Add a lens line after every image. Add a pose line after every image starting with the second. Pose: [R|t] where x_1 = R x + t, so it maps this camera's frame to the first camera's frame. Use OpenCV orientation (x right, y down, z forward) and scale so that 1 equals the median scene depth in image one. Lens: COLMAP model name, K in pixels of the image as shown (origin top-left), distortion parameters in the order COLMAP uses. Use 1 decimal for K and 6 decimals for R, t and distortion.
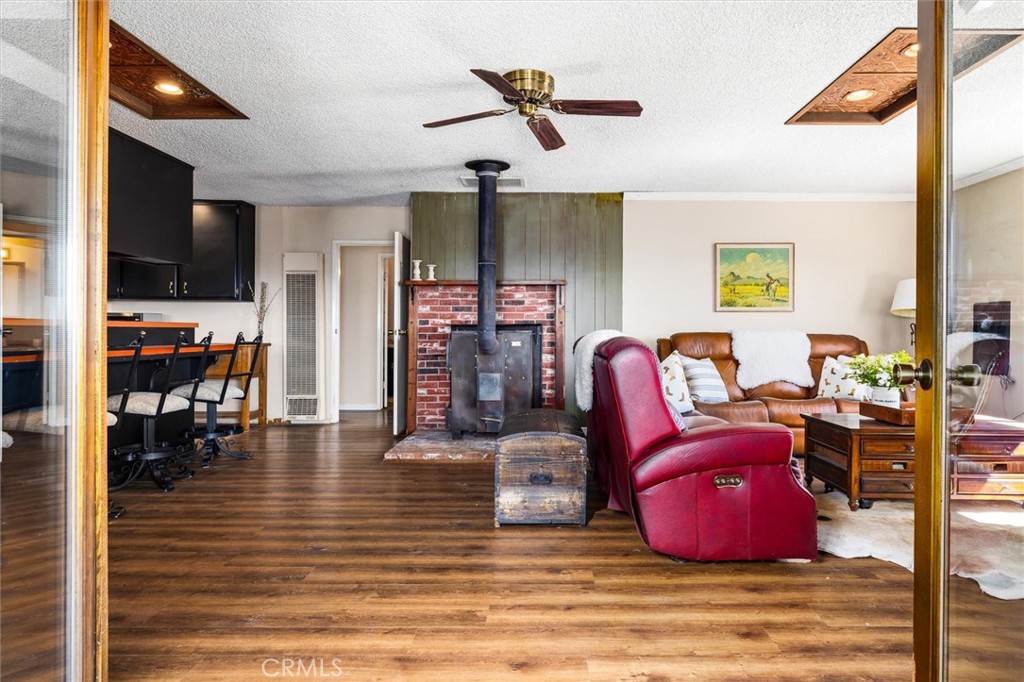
lens RADIAL K [[551.8, 0, 509.3], [0, 551.8, 331.6], [0, 0, 1]] dist [0.006332, 0.000626]
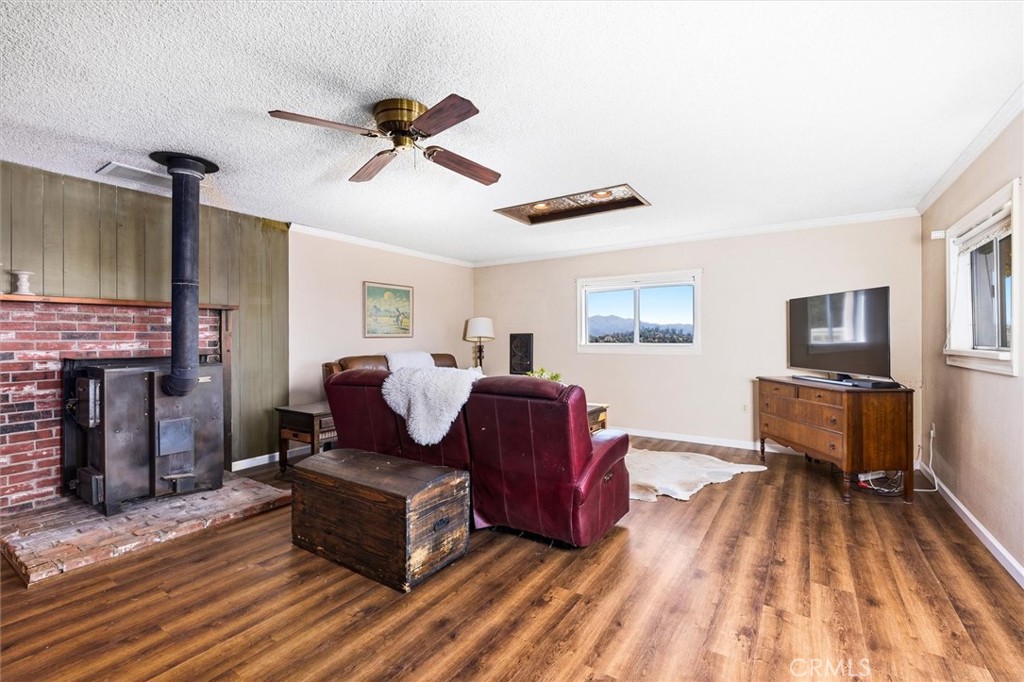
lens RADIAL K [[438.2, 0, 508.0], [0, 438.2, 341.6], [0, 0, 1]] dist [-0.001734, -0.000552]
pose [[0.582546, -0.011528, 0.812716, -0.228145], [0.014337, 0.999890, 0.003907, -0.027929], [-0.812671, 0.009376, 0.582647, 0.196372]]
